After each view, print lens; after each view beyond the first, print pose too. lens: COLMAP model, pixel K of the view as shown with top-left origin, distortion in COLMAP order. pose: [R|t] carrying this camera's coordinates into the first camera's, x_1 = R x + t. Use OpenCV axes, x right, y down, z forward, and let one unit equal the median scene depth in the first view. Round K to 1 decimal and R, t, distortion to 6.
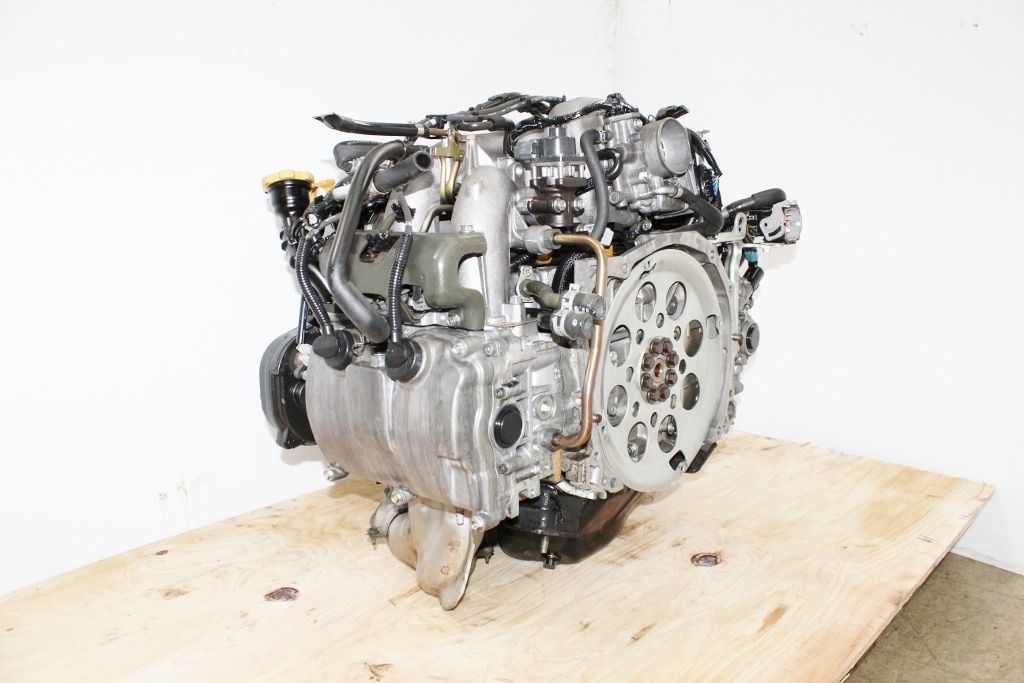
lens RADIAL K [[857.2, 0, 518.4], [0, 857.2, 342.8], [0, 0, 1]] dist [-0.153279, 0.139896]
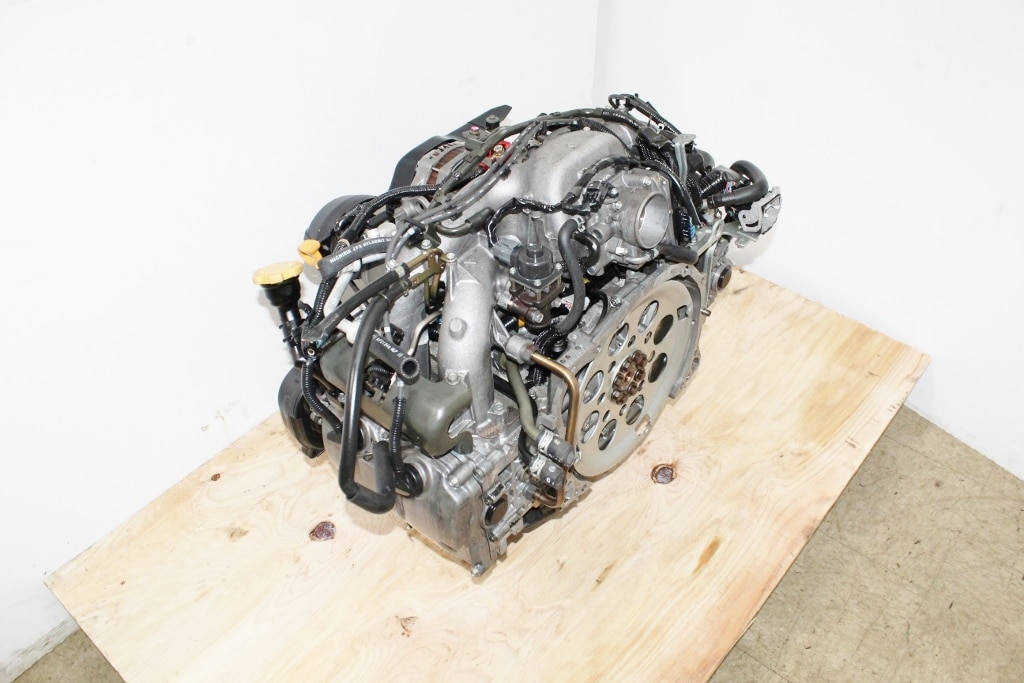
lens RADIAL K [[857.2, 0, 518.4], [0, 857.2, 342.8], [0, 0, 1]] dist [-0.153279, 0.139896]
pose [[0.999750, -0.022036, -0.003757, 0.023760], [0.020778, 0.854022, 0.519822, -0.590868], [-0.008246, -0.519770, 0.854266, 0.057625]]
